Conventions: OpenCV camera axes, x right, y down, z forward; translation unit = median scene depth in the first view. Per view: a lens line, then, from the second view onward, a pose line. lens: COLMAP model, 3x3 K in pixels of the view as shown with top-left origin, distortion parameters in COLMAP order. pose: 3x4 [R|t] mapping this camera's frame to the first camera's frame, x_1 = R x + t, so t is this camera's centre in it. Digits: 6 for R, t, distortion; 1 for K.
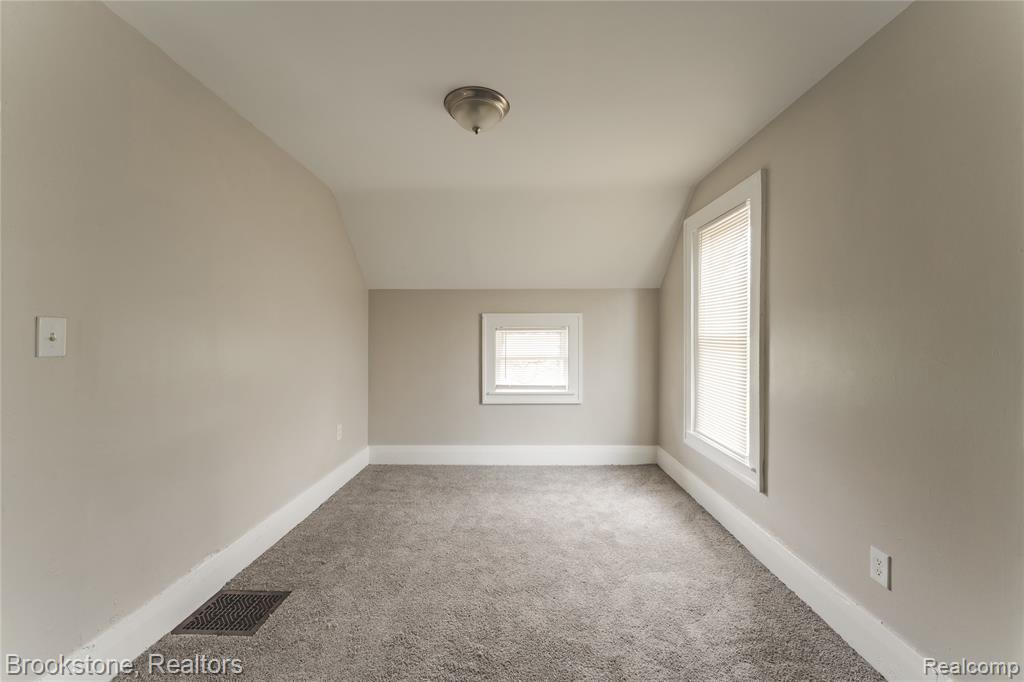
lens RADIAL K [[406.9, 0, 509.2], [0, 406.9, 336.6], [0, 0, 1]] dist [-0.000401, 0.000430]
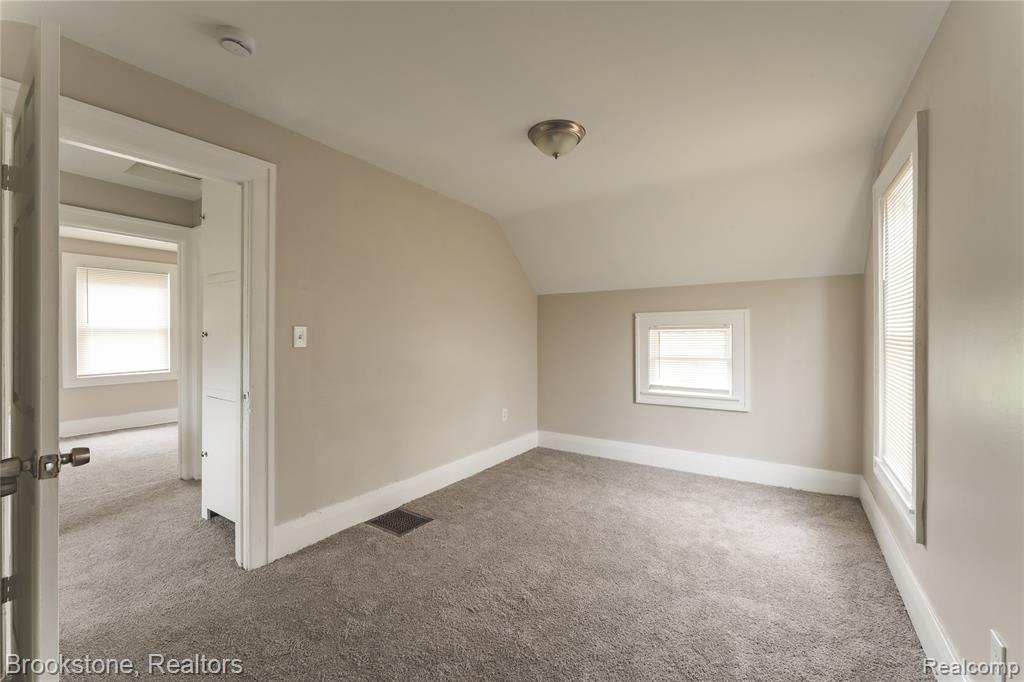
lens RADIAL K [[406.9, 0, 512.5], [0, 406.9, 337.1], [0, 0, 1]] dist [-0.000401, 0.000430]
pose [[0.847942, -0.000494, -0.530090, 0.257892], [0.002035, 0.999995, 0.002323, -0.000006], [0.530086, -0.003048, 0.847938, -0.020733]]
